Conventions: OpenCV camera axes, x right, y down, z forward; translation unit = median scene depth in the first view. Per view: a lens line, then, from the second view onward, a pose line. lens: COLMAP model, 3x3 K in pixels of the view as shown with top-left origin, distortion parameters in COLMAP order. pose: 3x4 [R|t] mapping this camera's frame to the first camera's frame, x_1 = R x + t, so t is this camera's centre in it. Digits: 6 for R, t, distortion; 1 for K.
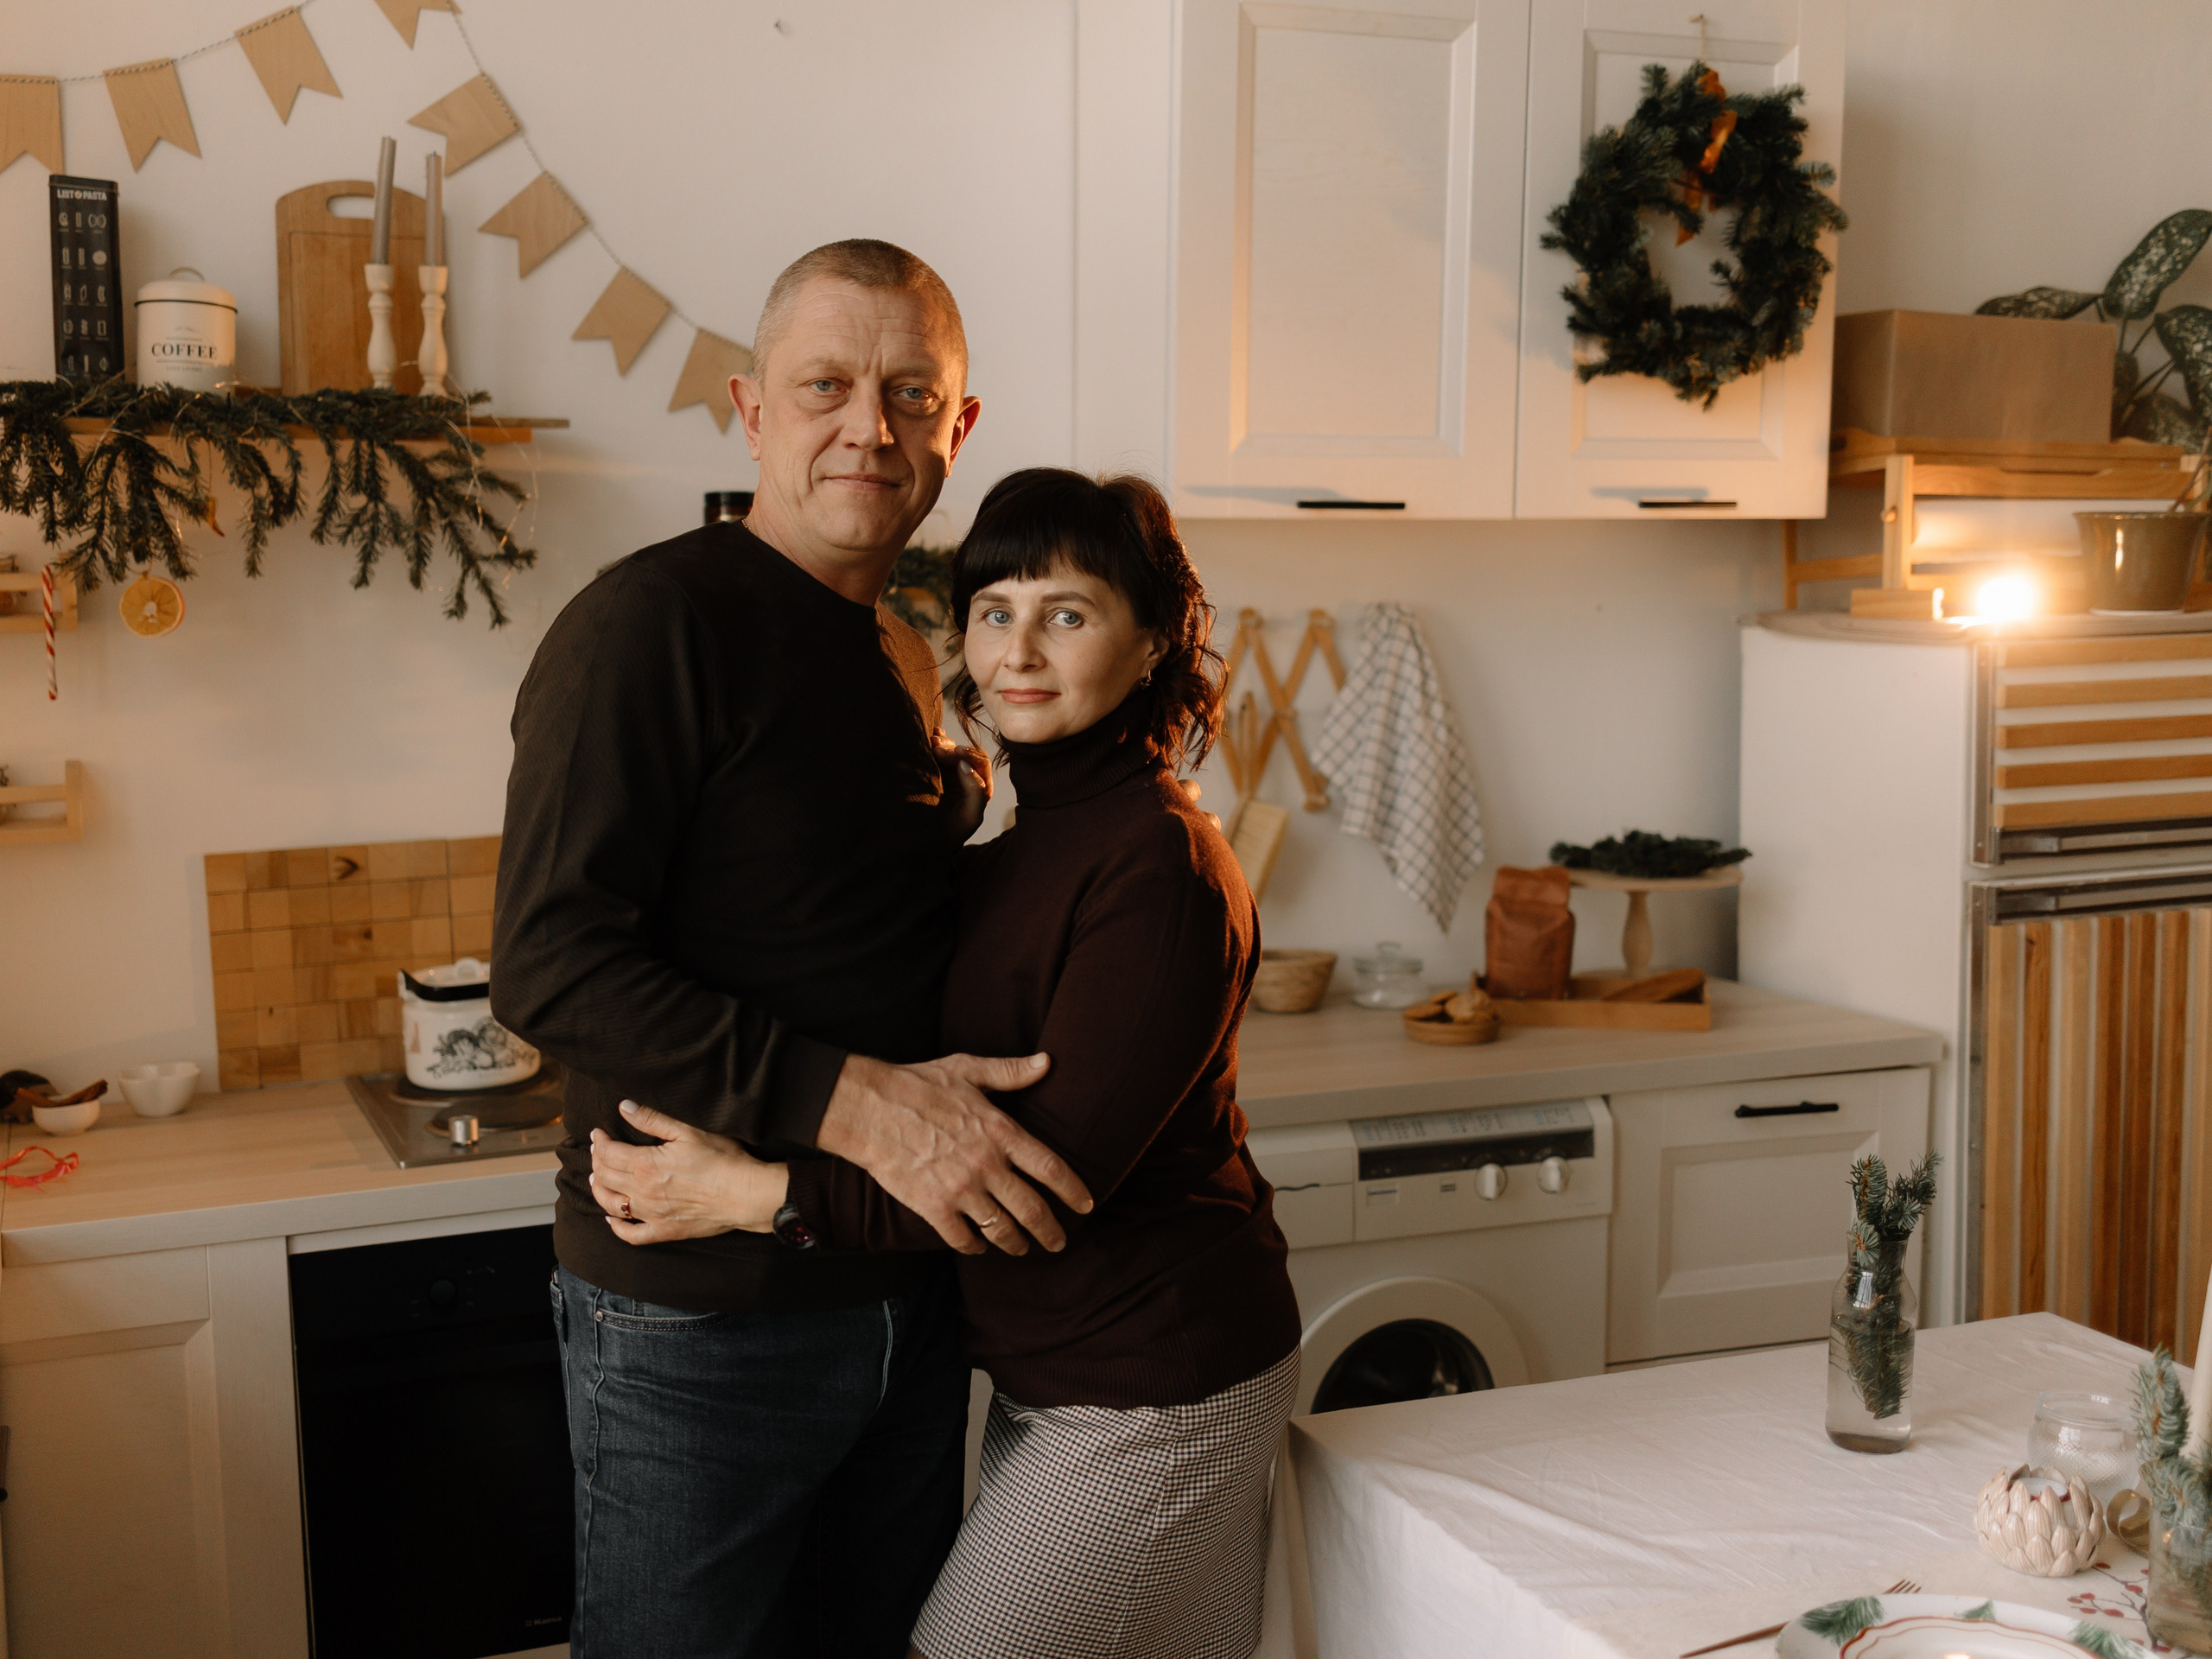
lens RADIAL K [[2805.5, 0, 1020.3], [0, 2805.5, 864.8], [0, 0, 1]] dist [0.032466, 0.087317]
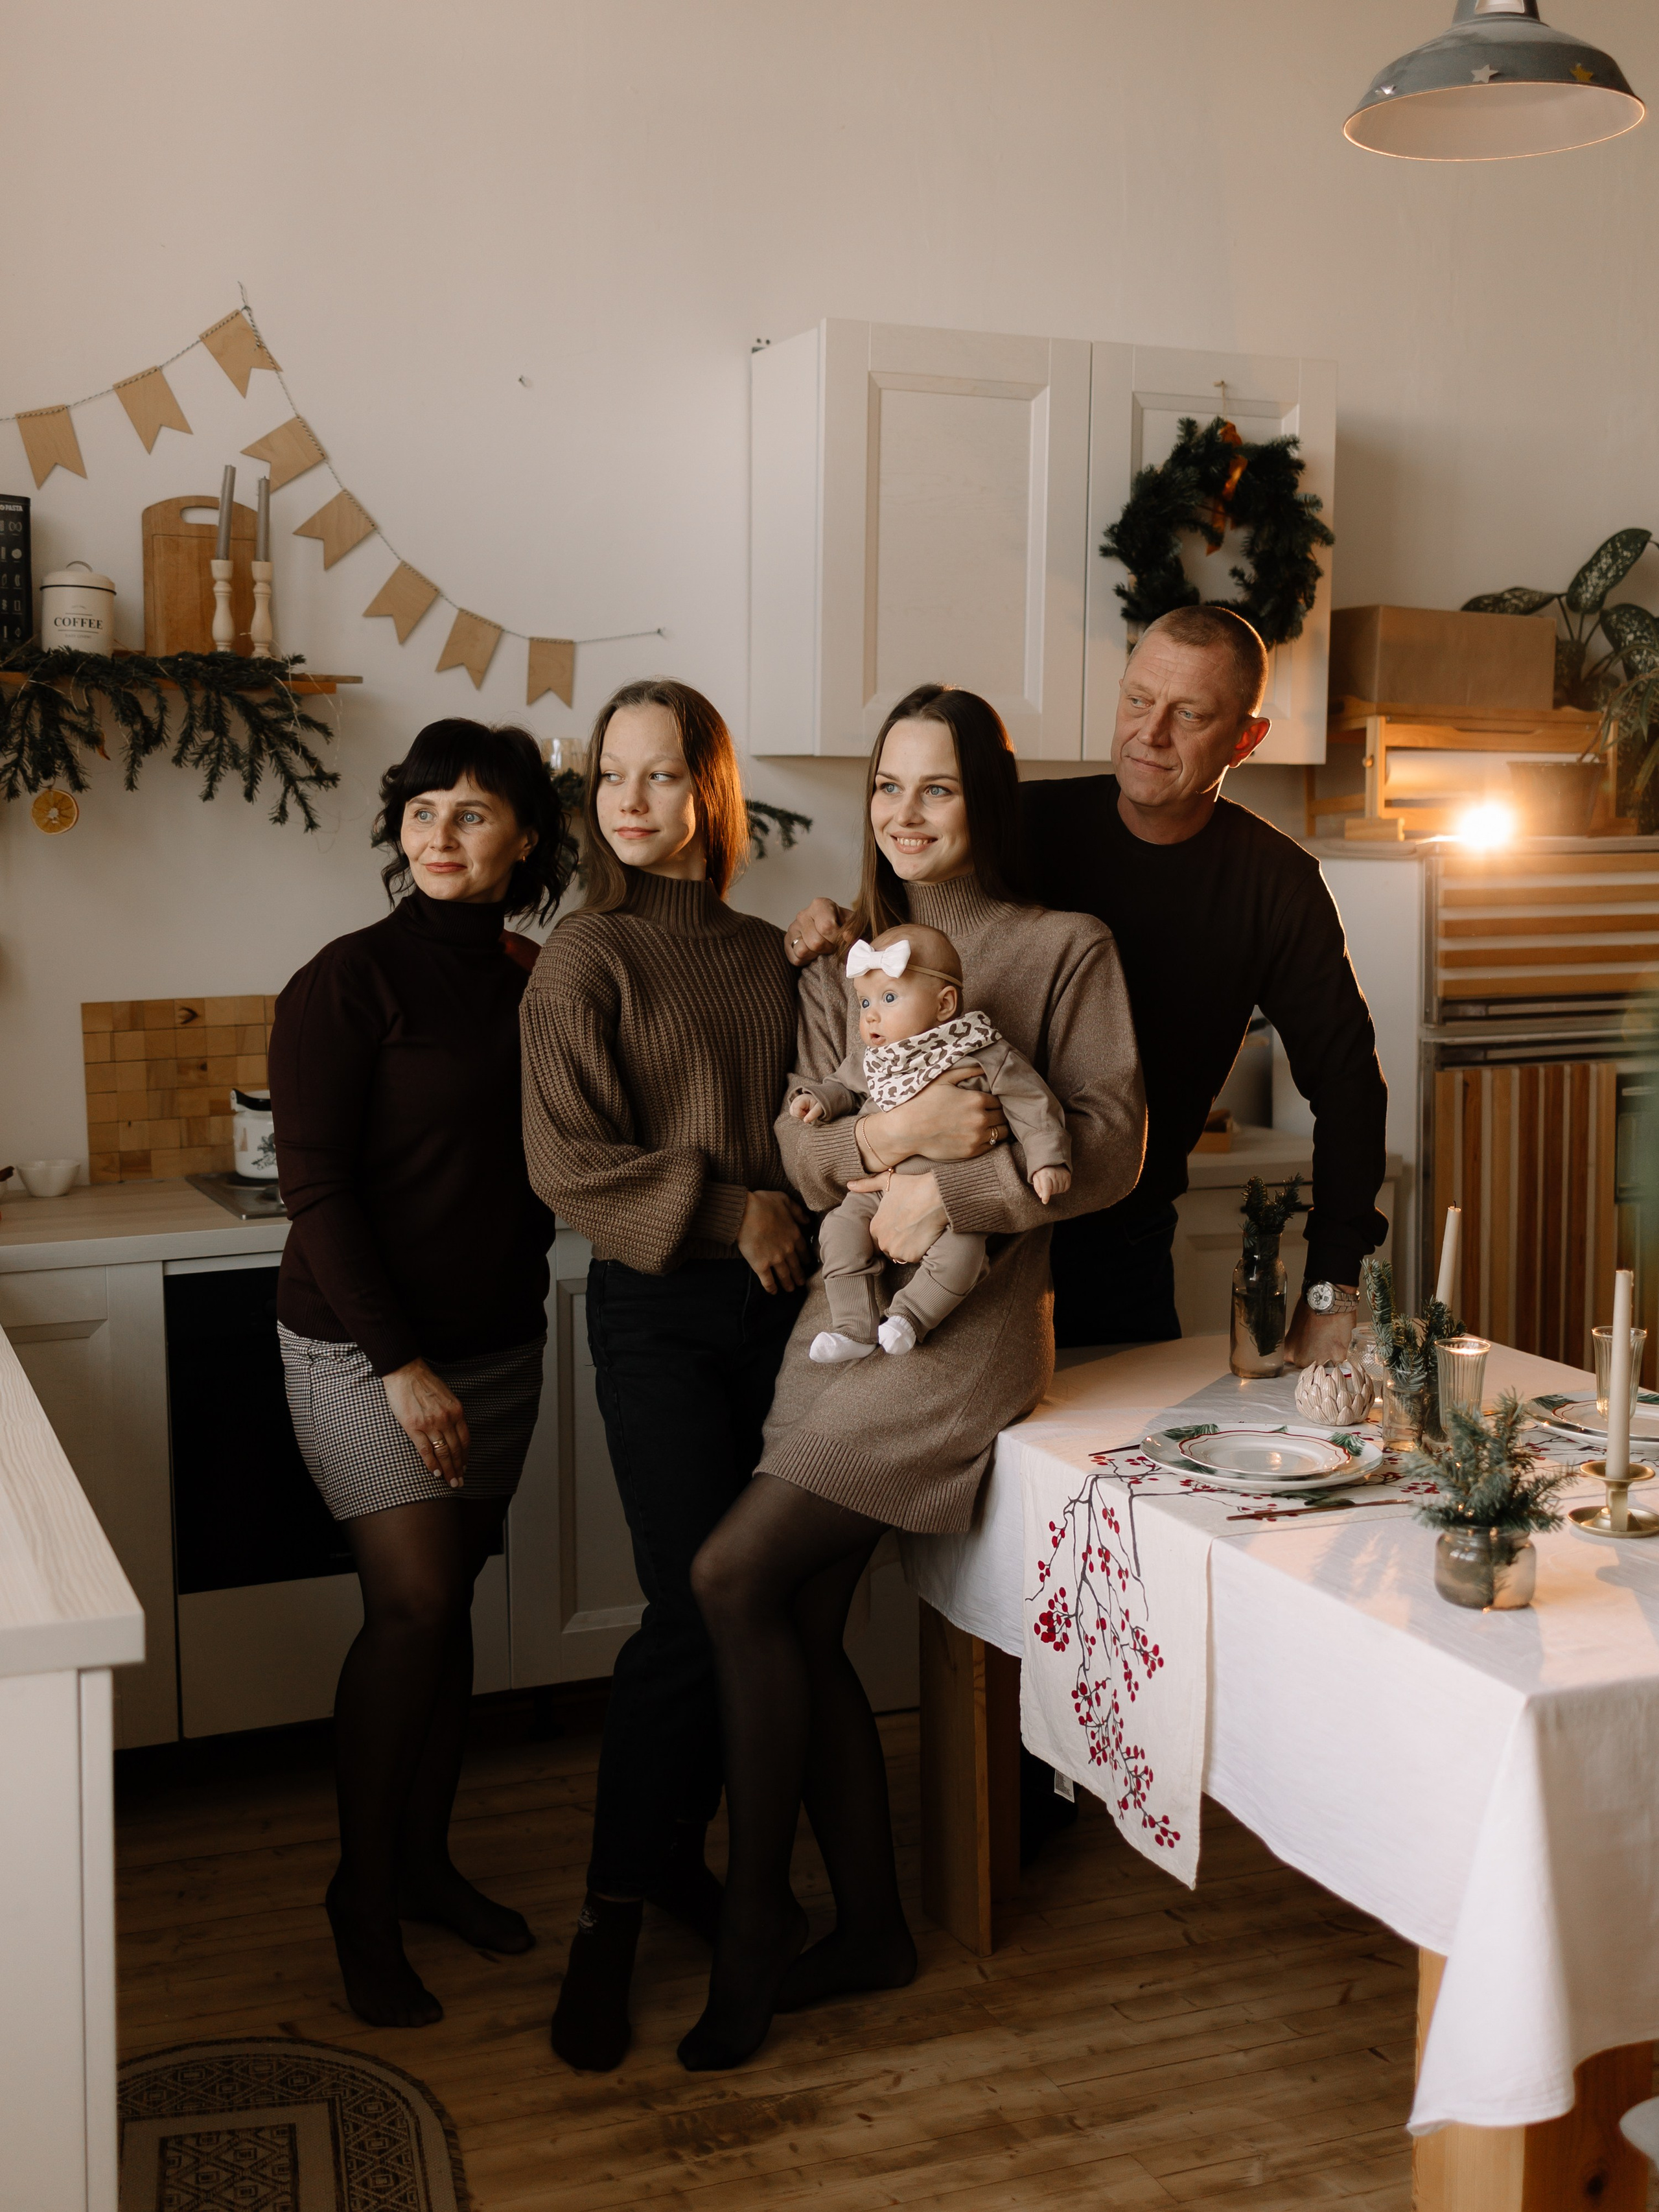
lens RADIAL K [[2805.4, 0, 829.5], [0, 2805.4, 1106.0], [0, 0, 1]] dist [0.032466, 0.087317]
pose [[0.999503, 0.006068, 0.030944, 0.019986], [-0.005791, 0.999942, -0.009062, 0.053749], [-0.030998, 0.008879, 0.999480, -0.324690]]
